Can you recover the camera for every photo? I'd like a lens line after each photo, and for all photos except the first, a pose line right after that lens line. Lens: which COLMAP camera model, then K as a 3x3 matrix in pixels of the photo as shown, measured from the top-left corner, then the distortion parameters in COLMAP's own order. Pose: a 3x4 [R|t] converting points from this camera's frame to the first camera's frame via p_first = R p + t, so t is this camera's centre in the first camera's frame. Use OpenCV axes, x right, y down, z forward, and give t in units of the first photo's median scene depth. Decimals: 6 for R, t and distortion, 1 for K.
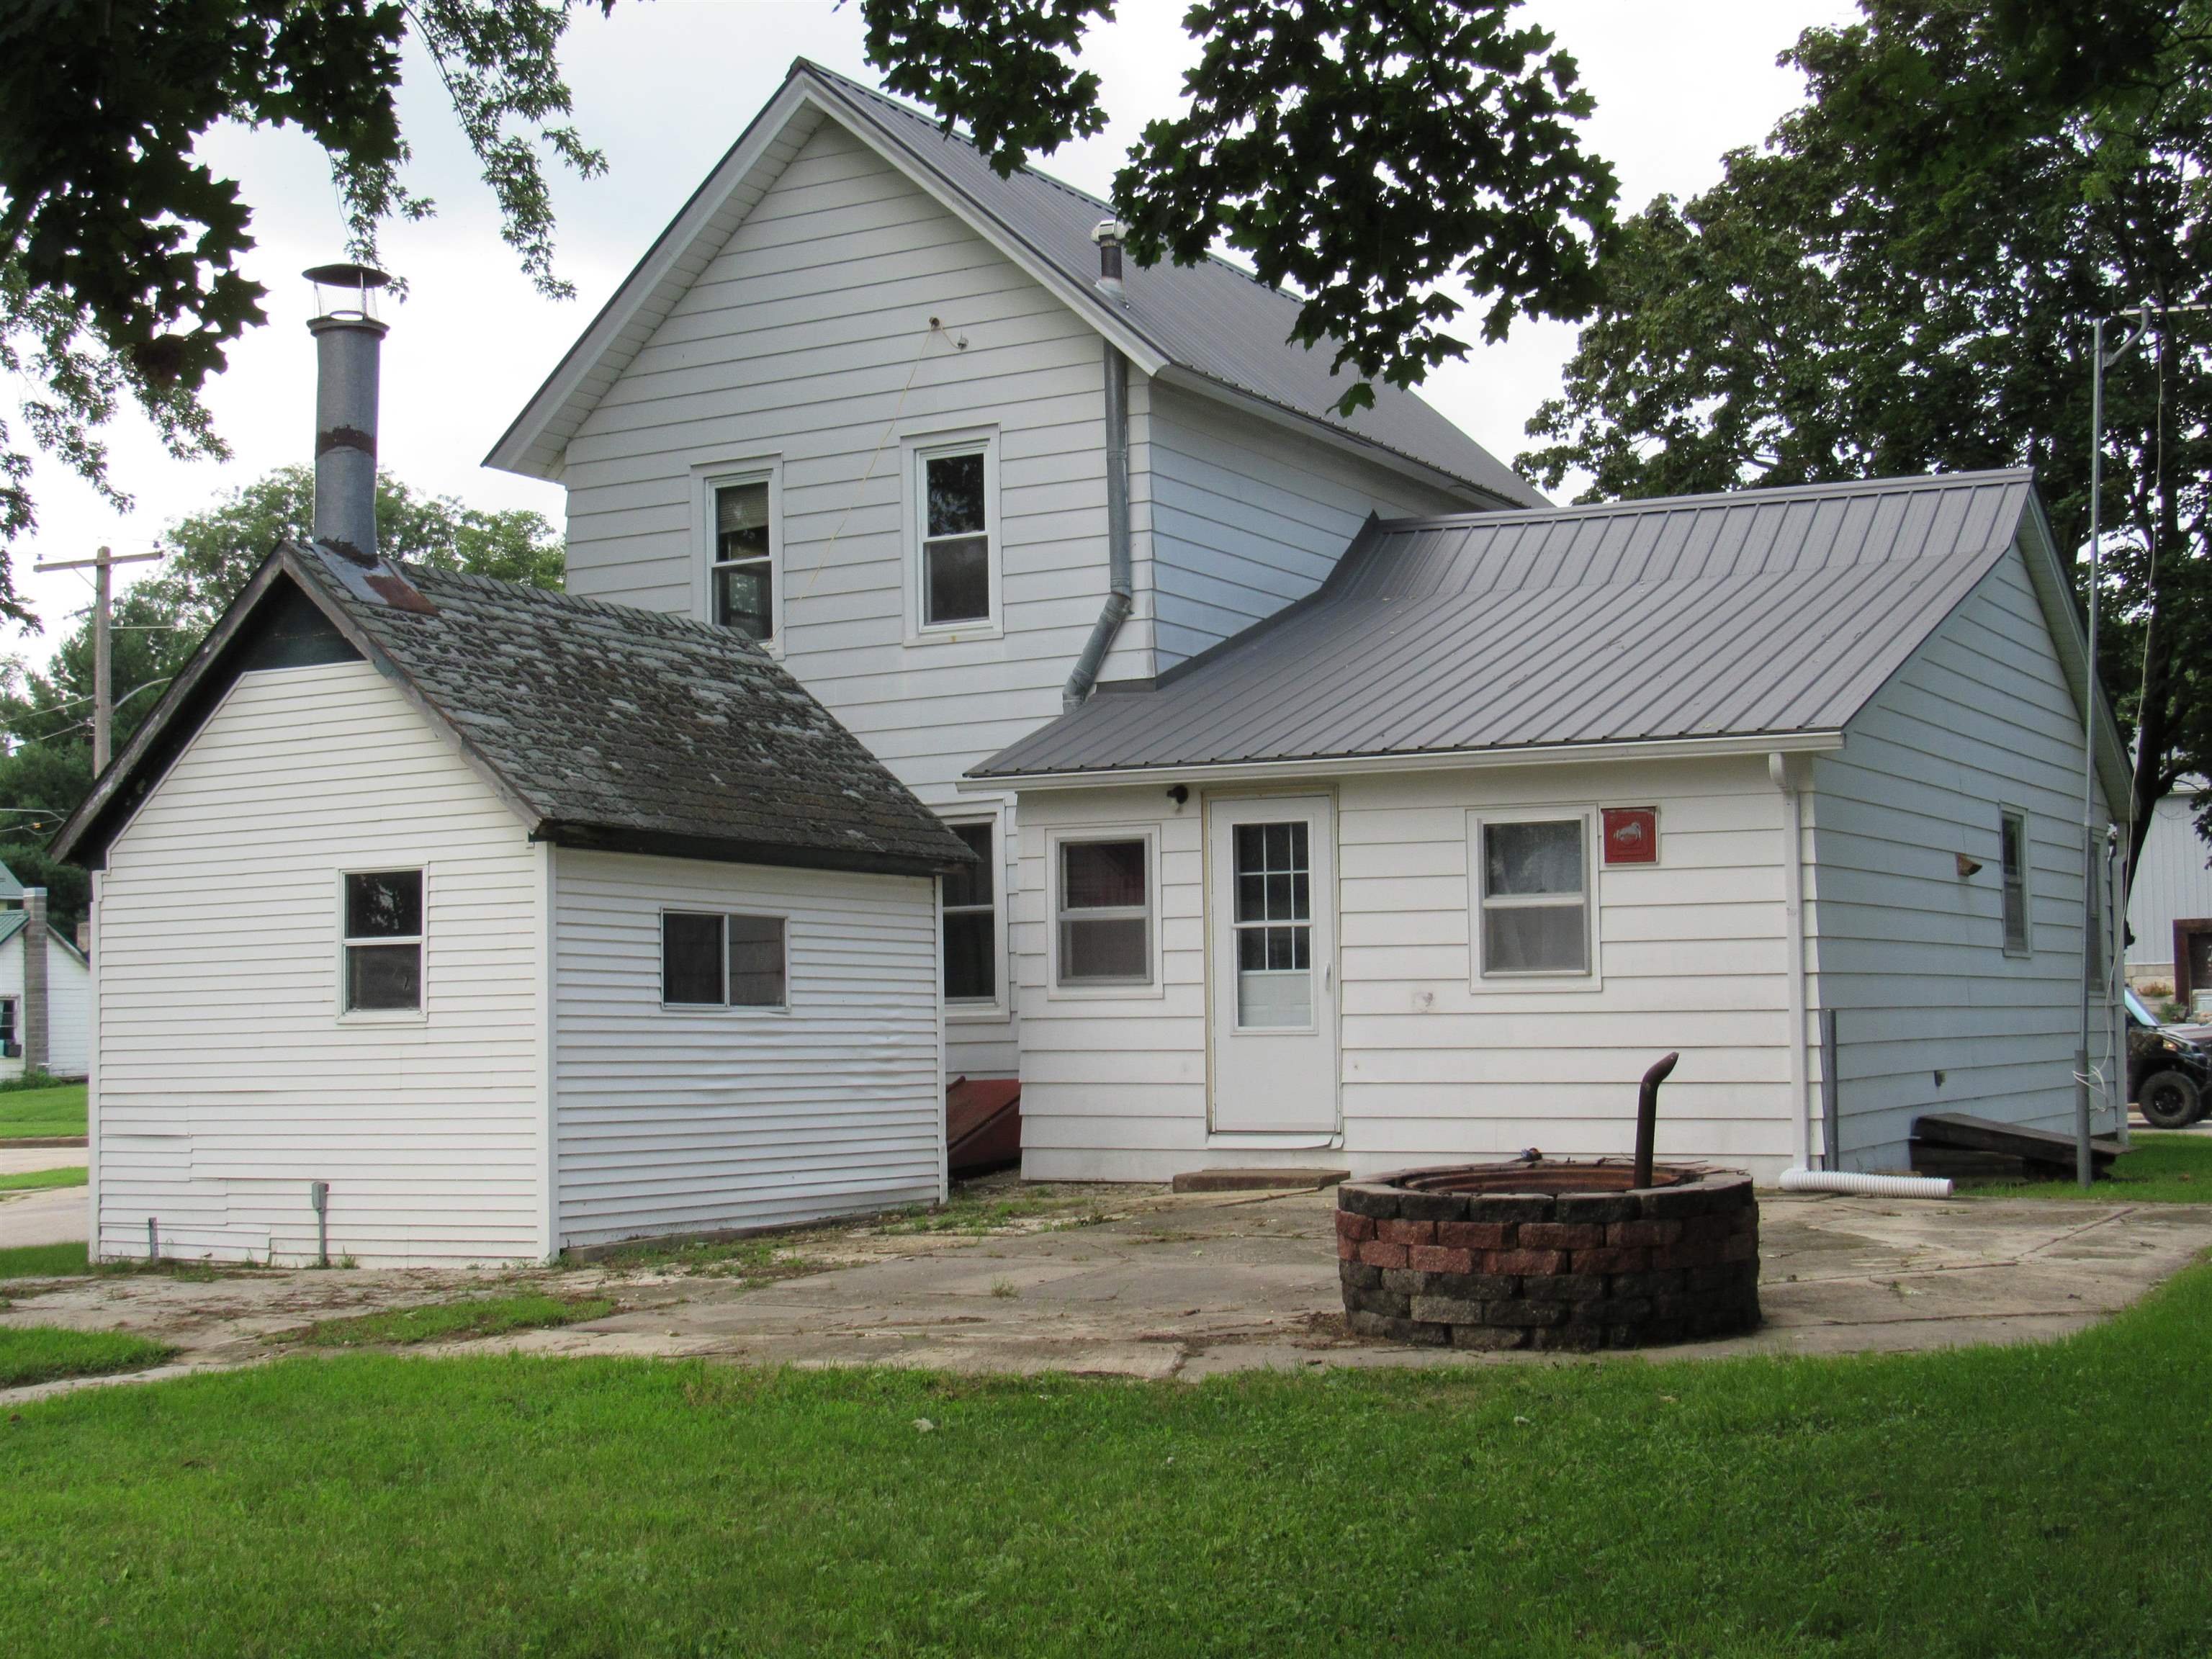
lens RADIAL K [[3144.5, 0, 1105.6], [0, 3144.5, 832.0], [0, 0, 1]] dist [-0.036043, 0.000000]
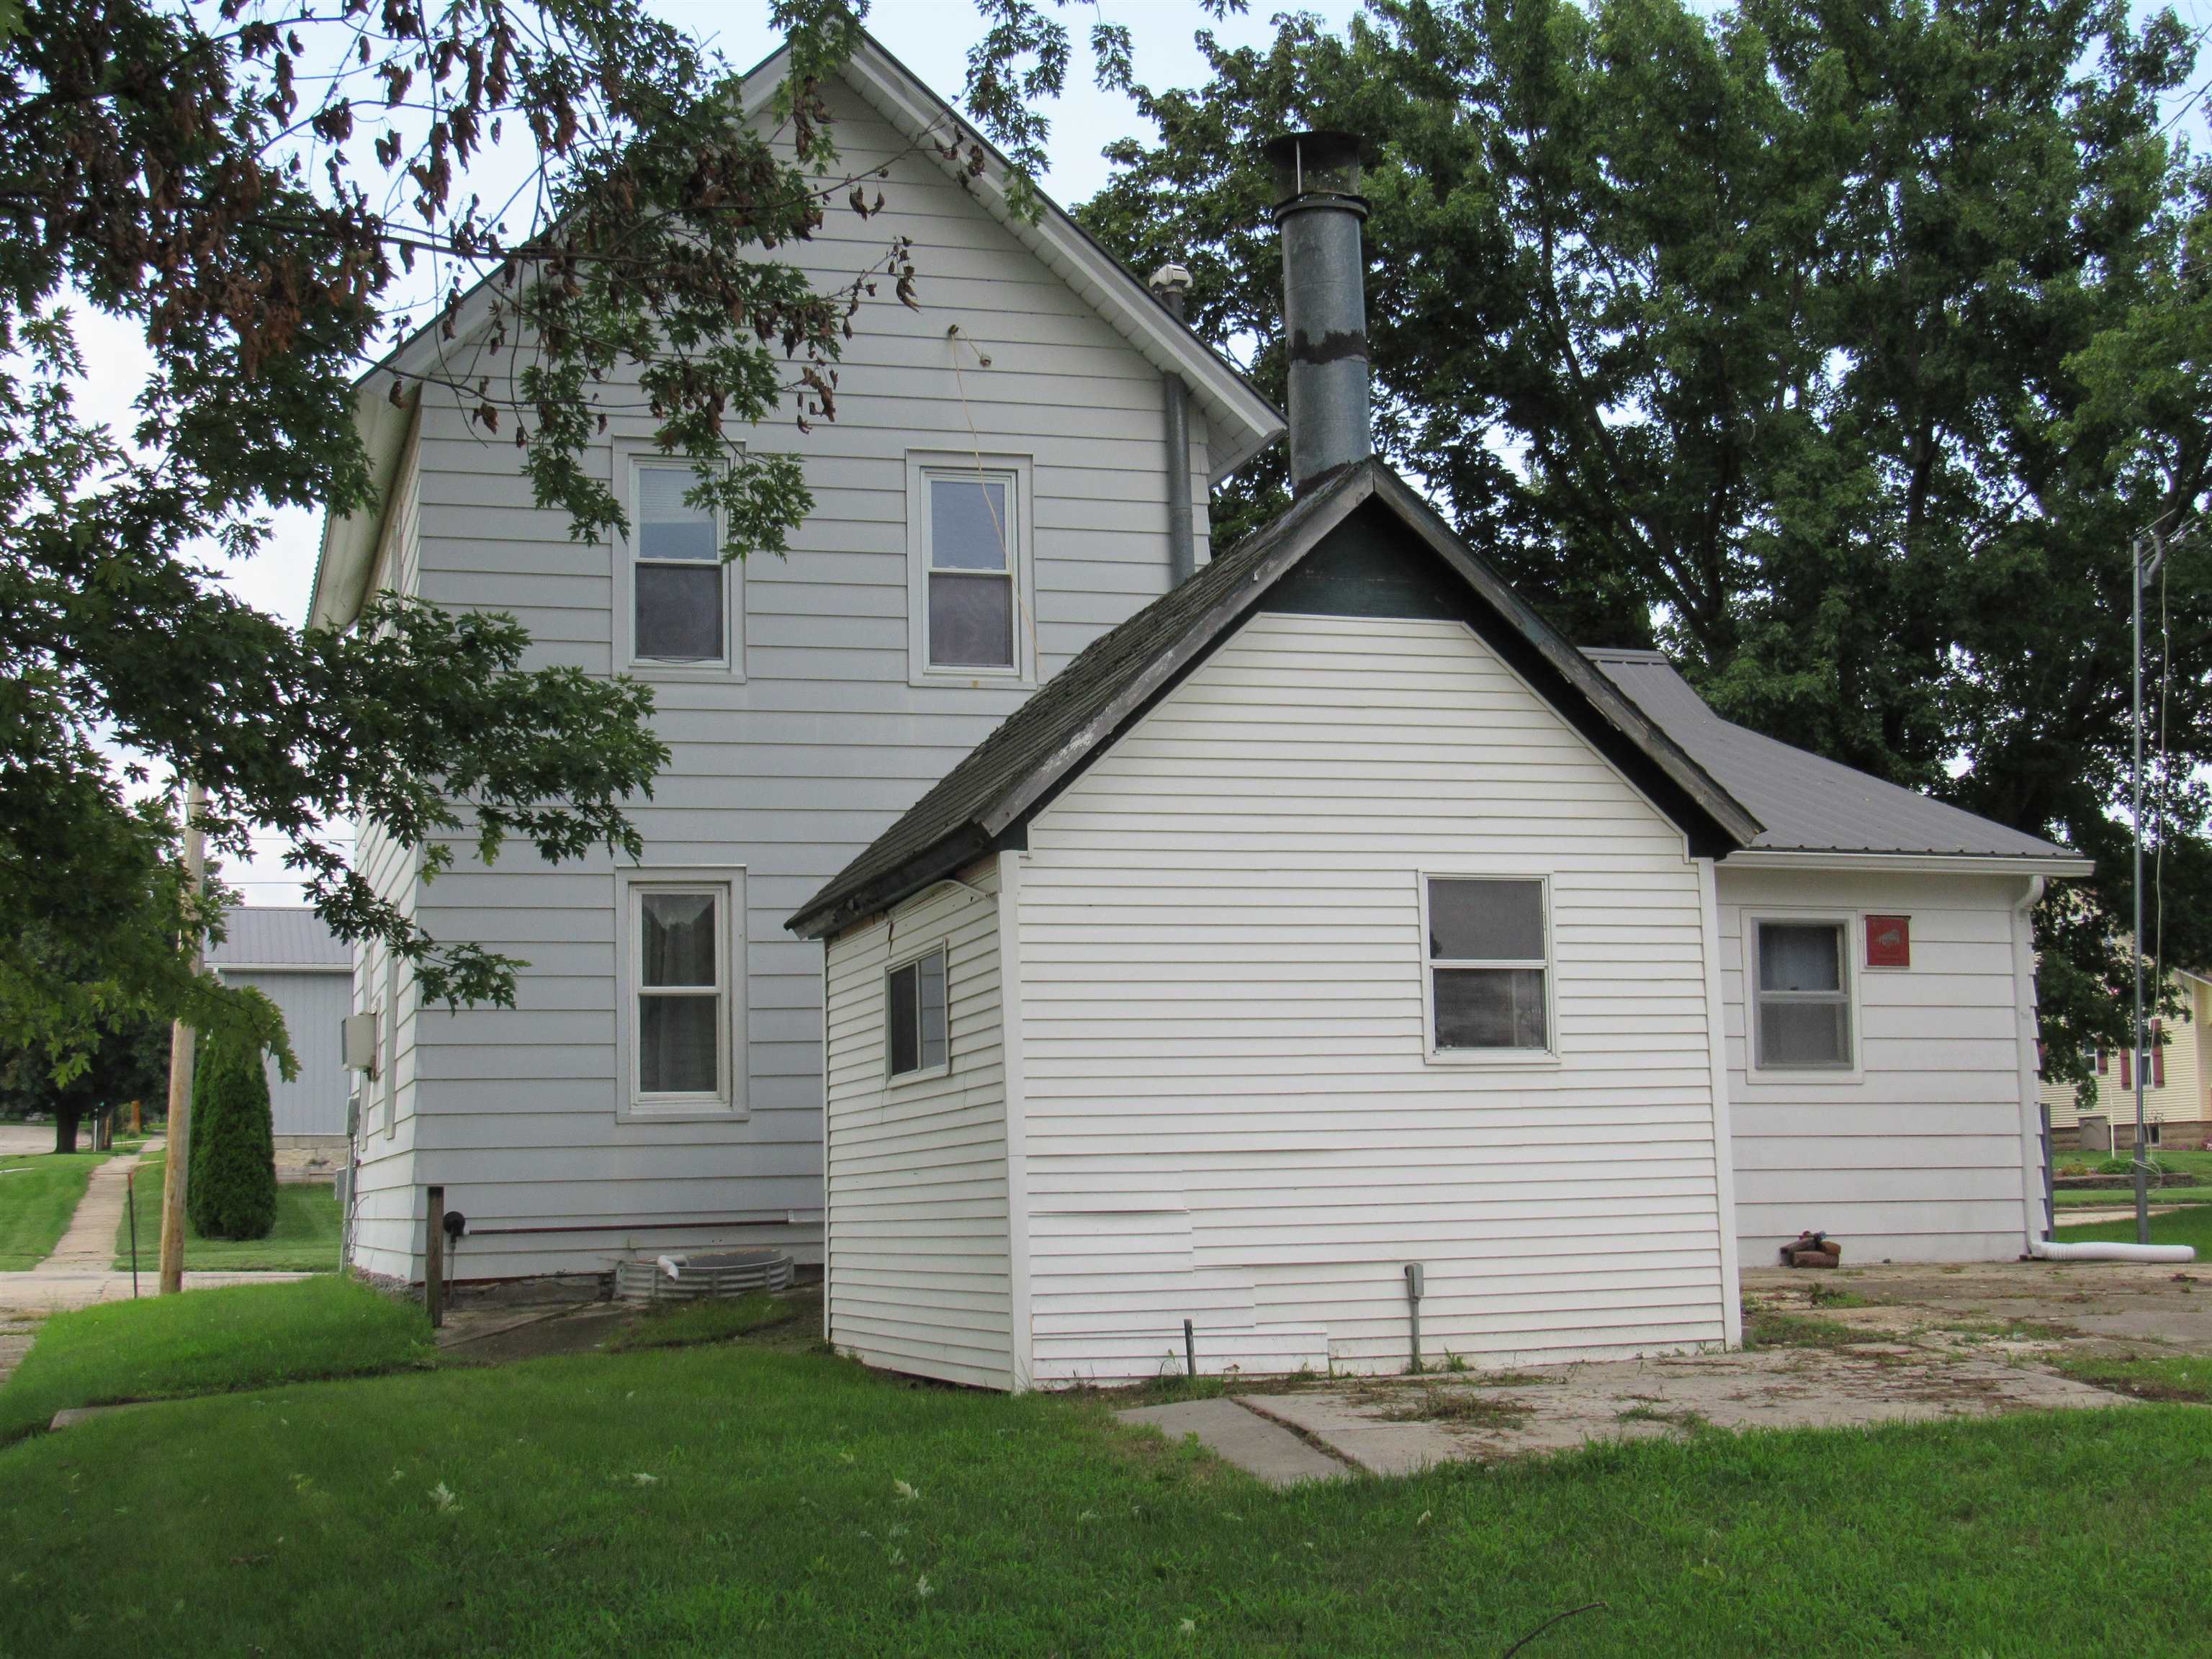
lens RADIAL K [[2996.0, 0, 1105.4], [0, 2996.0, 830.9], [0, 0, 1]] dist [-0.032019, 0.000000]
pose [[0.692971, 0.090284, 0.715290, -0.753560], [-0.038888, 0.995365, -0.087960, 0.063804], [-0.719916, 0.033137, 0.693269, 0.466040]]
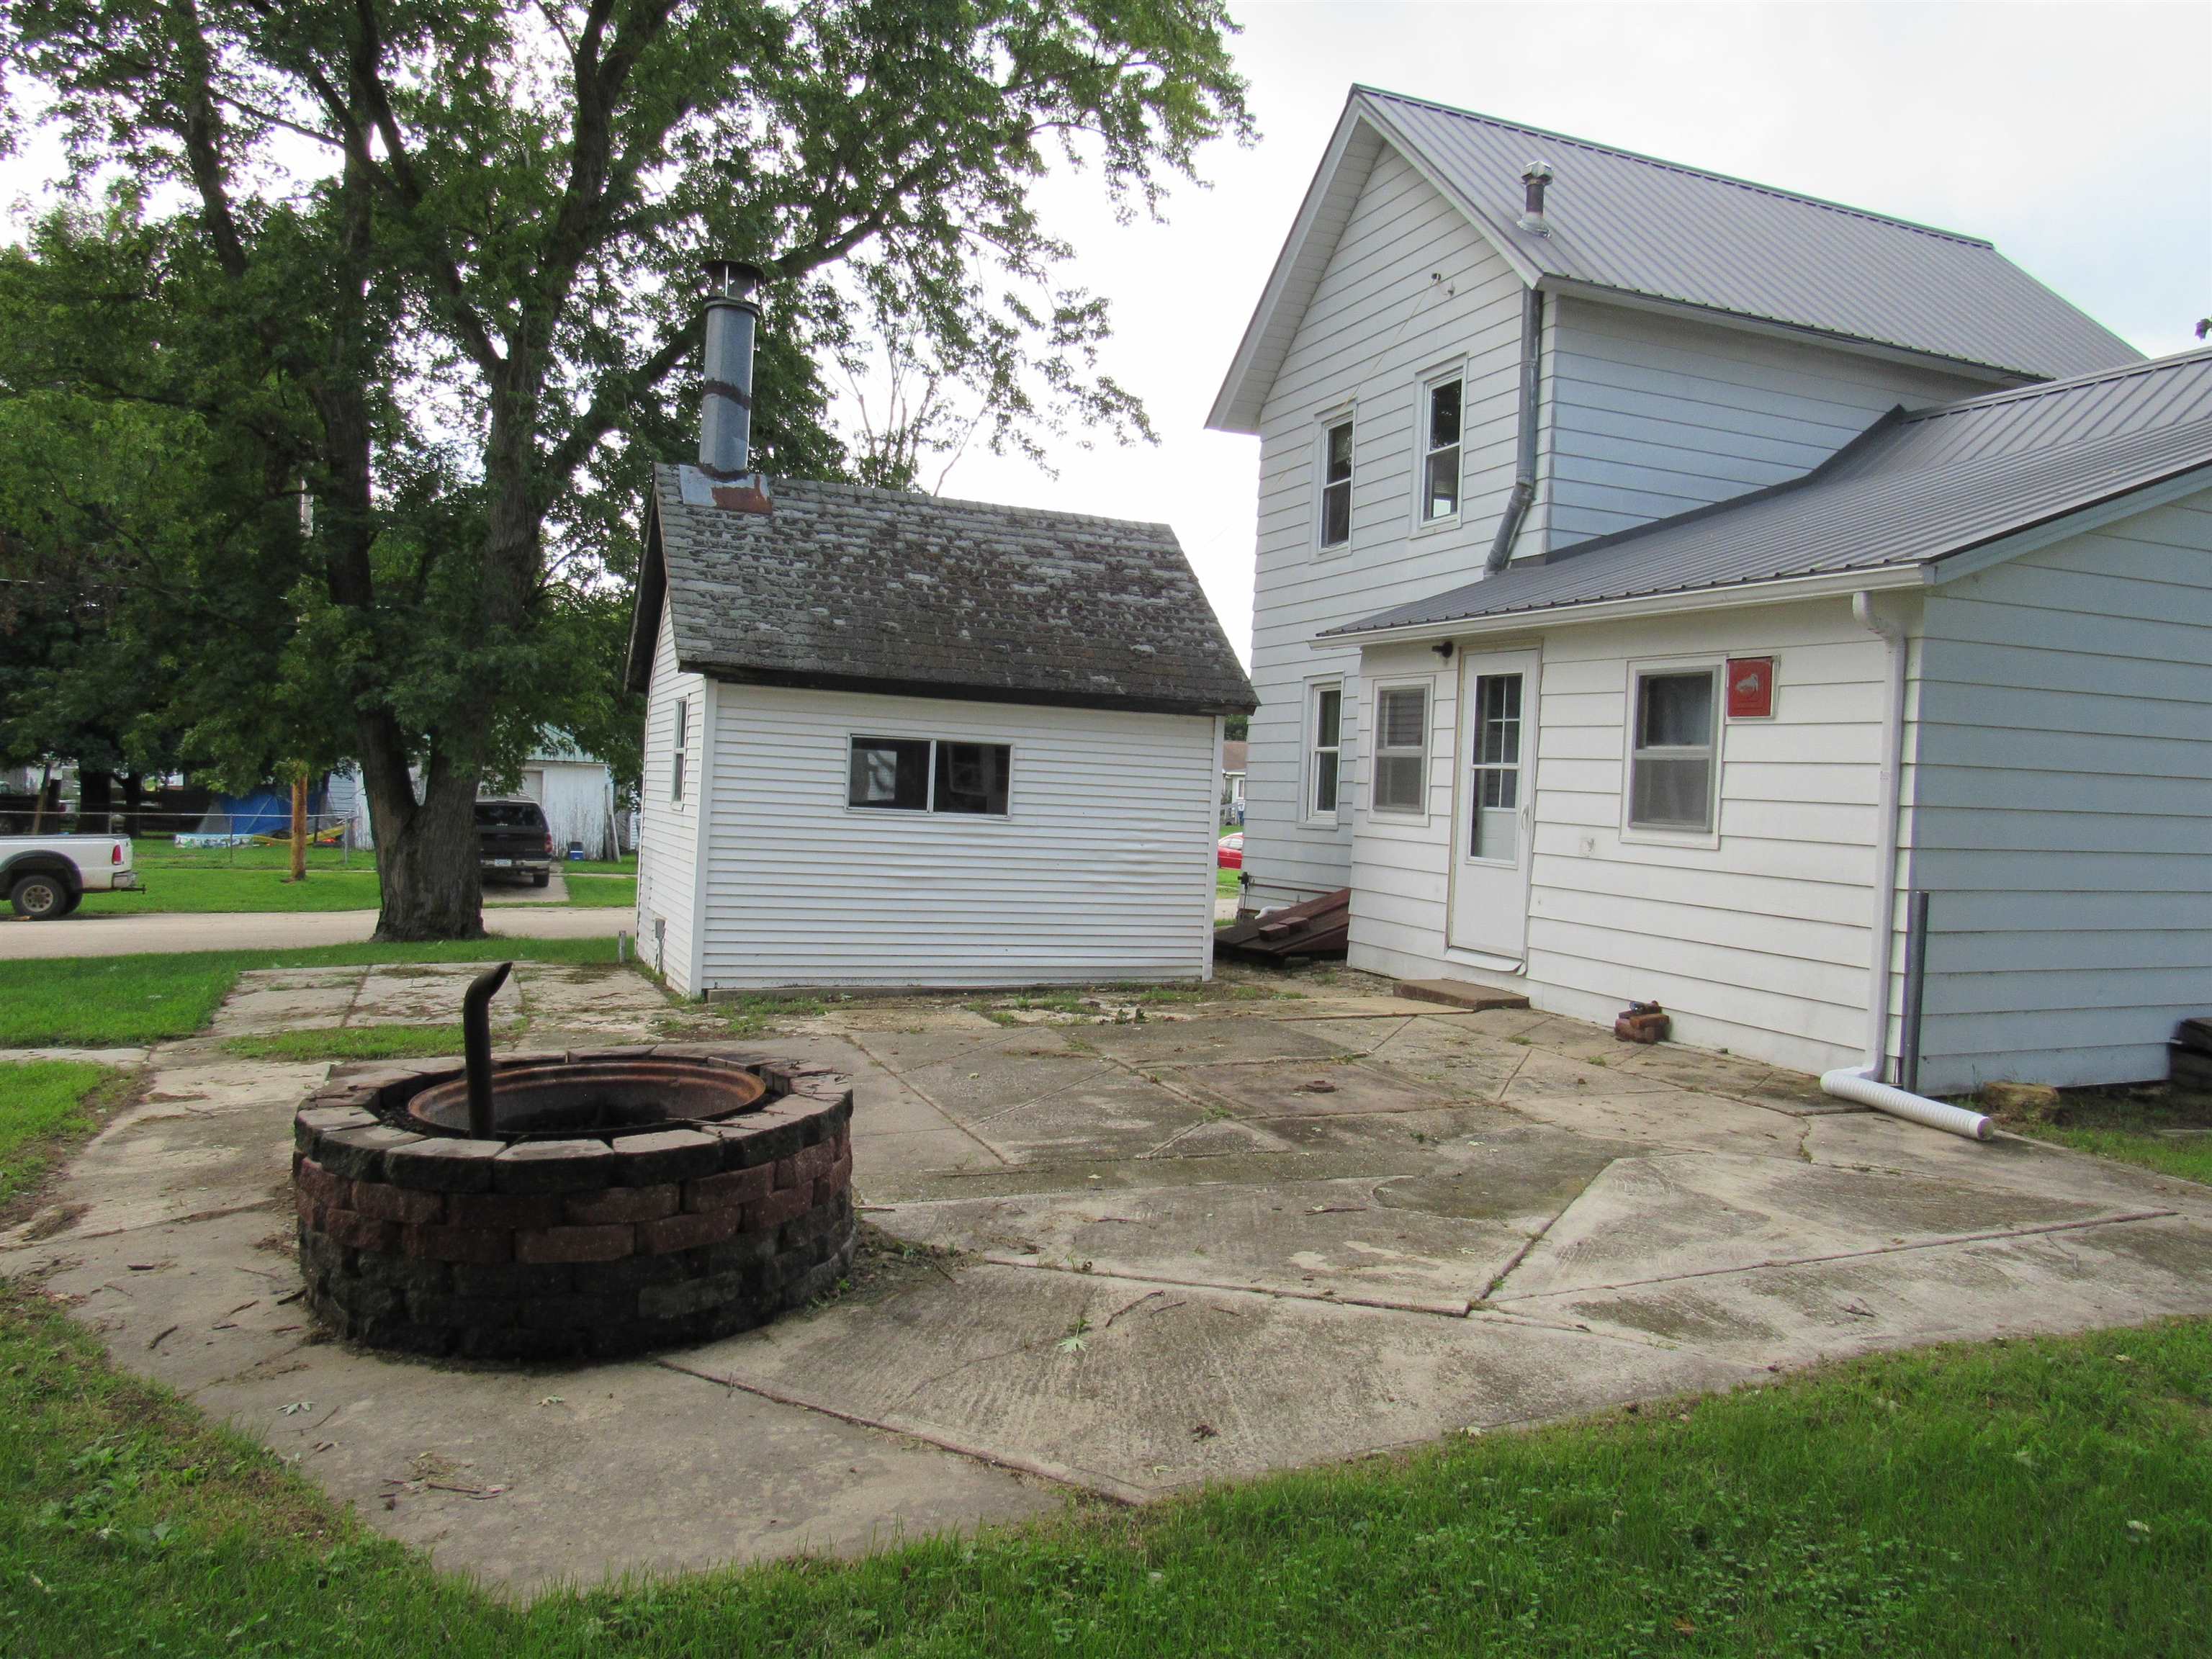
lens RADIAL K [[1626.6, 0, 1100.2], [0, 1626.6, 816.4], [0, 0, 1]] dist [-0.014871, -0.003919]
pose [[0.772934, 0.060043, -0.631639, 0.320025], [-0.013465, 0.996840, 0.078281, 0.004192], [0.634344, -0.052001, 0.771300, 0.490000]]
